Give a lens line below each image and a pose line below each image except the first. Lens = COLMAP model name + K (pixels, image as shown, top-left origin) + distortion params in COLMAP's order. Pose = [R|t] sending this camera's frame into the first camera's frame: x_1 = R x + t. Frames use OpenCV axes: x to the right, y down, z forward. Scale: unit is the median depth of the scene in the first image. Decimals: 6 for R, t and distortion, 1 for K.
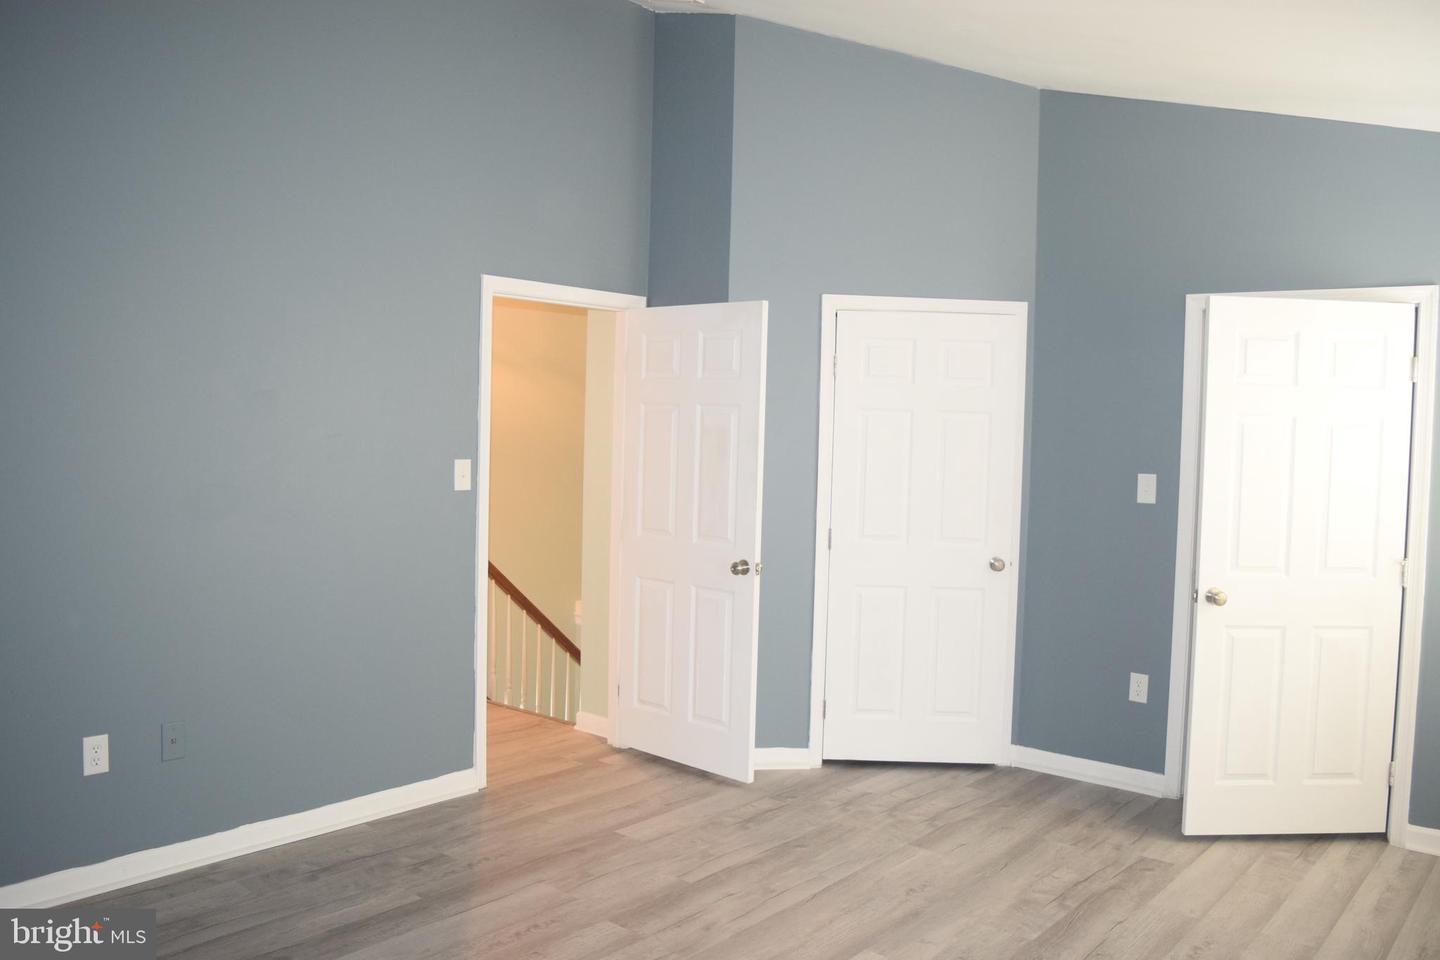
lens RADIAL K [[1143.4, 0, 731.5], [0, 1143.4, 475.4], [0, 0, 1]] dist [-0.084659, 0.008436]
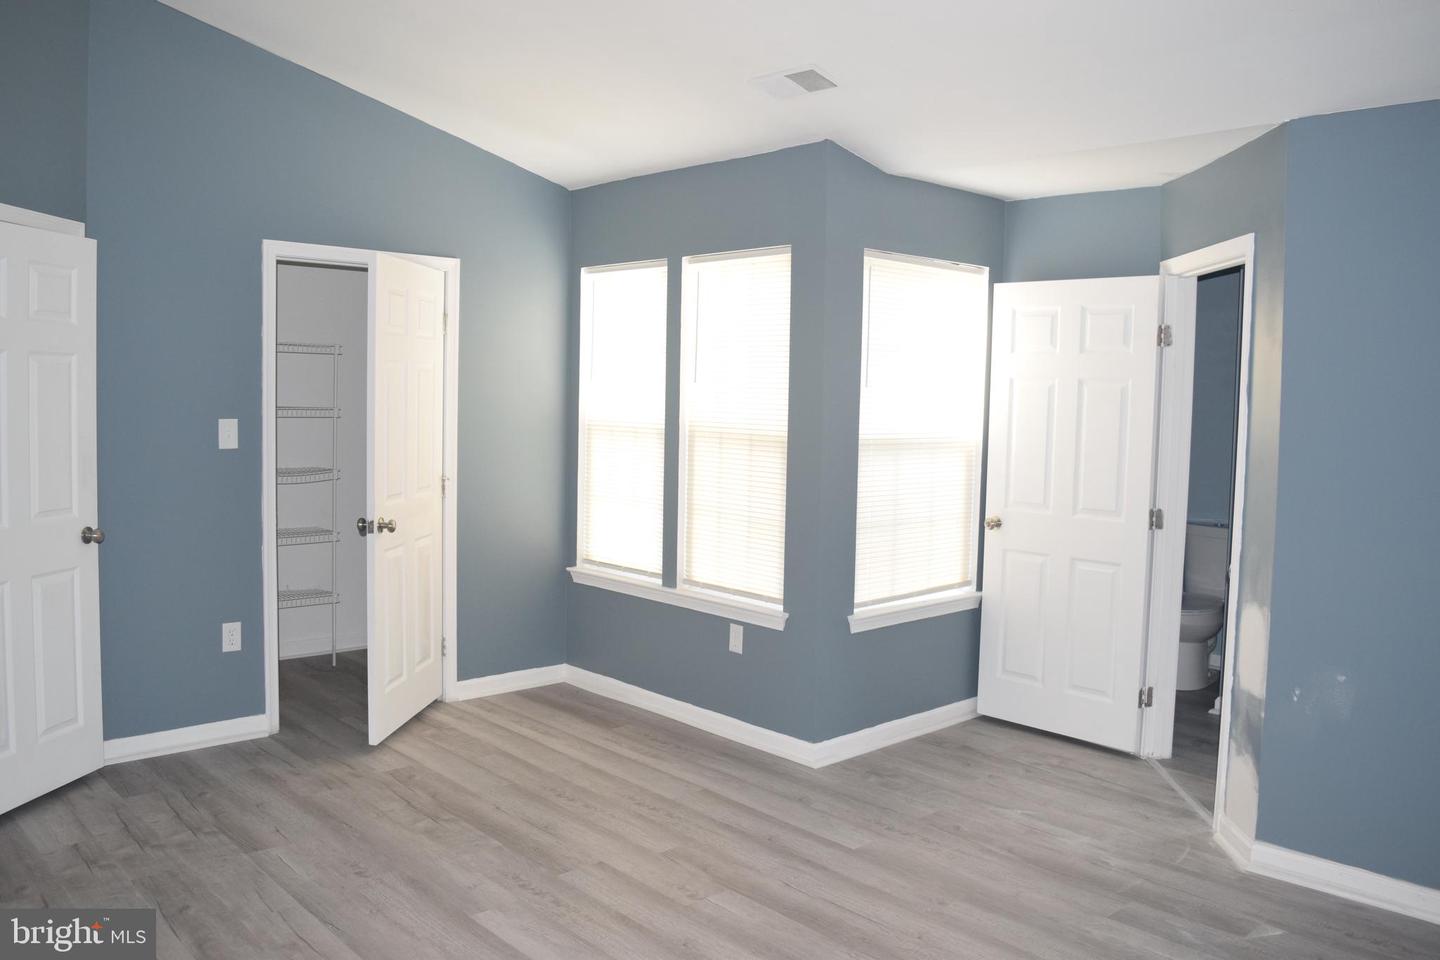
lens RADIAL K [[1143.4, 0, 721.4], [0, 1143.4, 479.6], [0, 0, 1]] dist [-0.084659, 0.008436]
pose [[0.134507, -0.101034, 0.985748, -0.620311], [0.031409, 0.994723, 0.097668, -0.035182], [-0.990415, 0.017825, 0.136971, 0.514502]]
